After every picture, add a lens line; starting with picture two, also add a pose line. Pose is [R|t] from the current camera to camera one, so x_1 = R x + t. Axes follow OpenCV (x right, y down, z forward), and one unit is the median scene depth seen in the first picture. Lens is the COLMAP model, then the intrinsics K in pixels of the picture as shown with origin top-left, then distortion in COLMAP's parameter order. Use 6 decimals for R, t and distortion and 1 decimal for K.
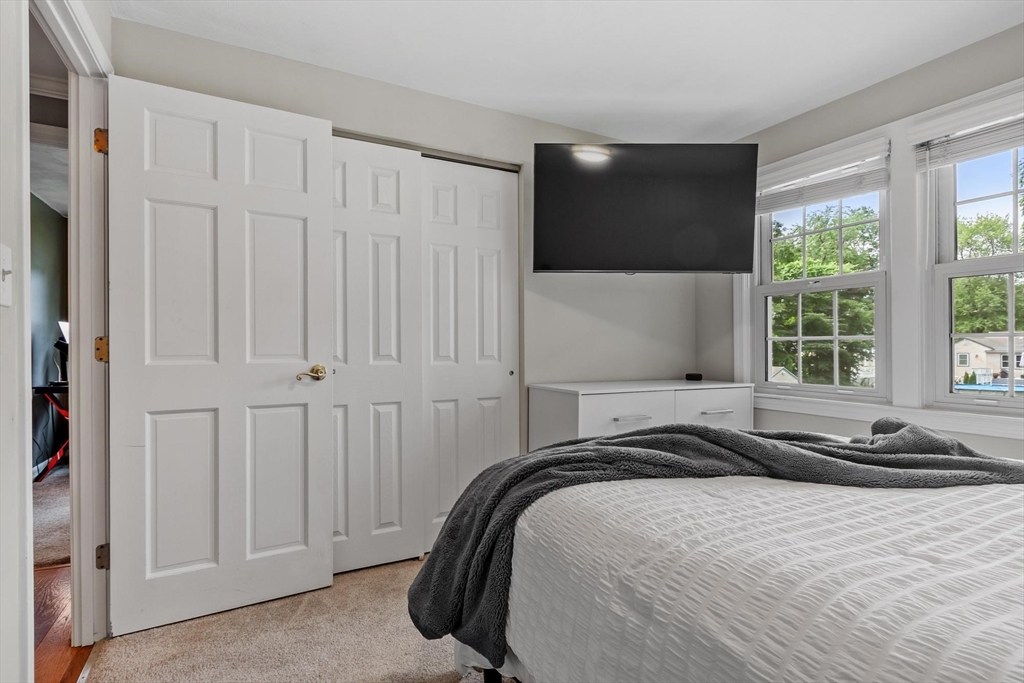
lens RADIAL K [[536.1, 0, 504.9], [0, 536.1, 349.4], [0, 0, 1]] dist [0.000619, 0.000132]
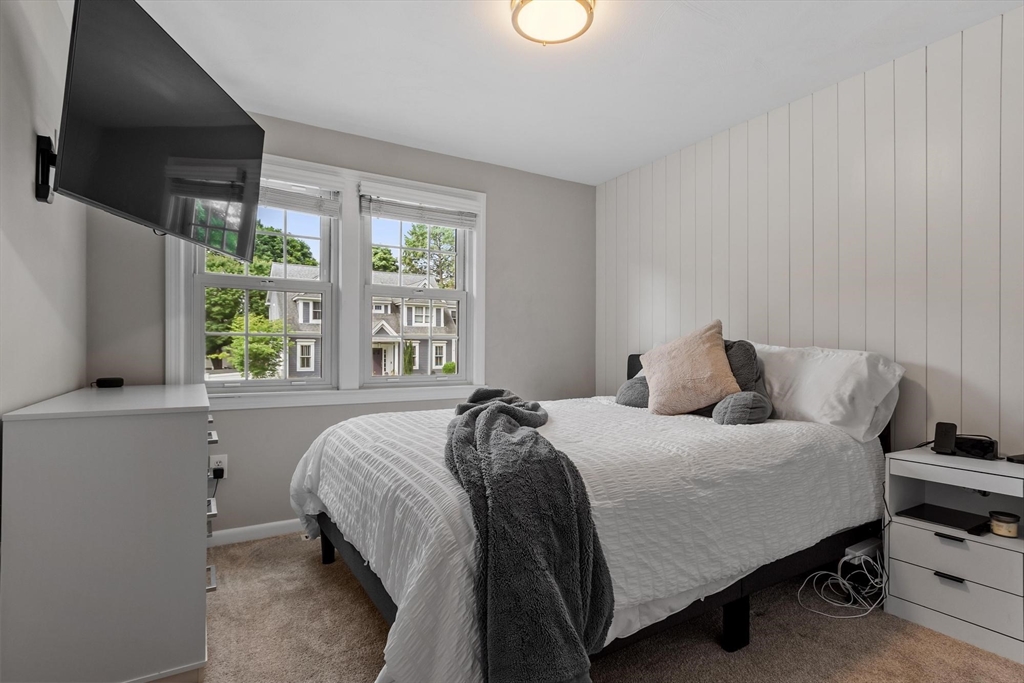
lens RADIAL K [[536.1, 0, 504.9], [0, 536.1, 349.4], [0, 0, 1]] dist [0.000619, 0.000132]
pose [[-0.113313, 0.004690, 0.993548, -0.584234], [0.001532, 0.999988, -0.004546, 0.015421], [-0.993558, 0.001007, -0.113319, 0.756835]]
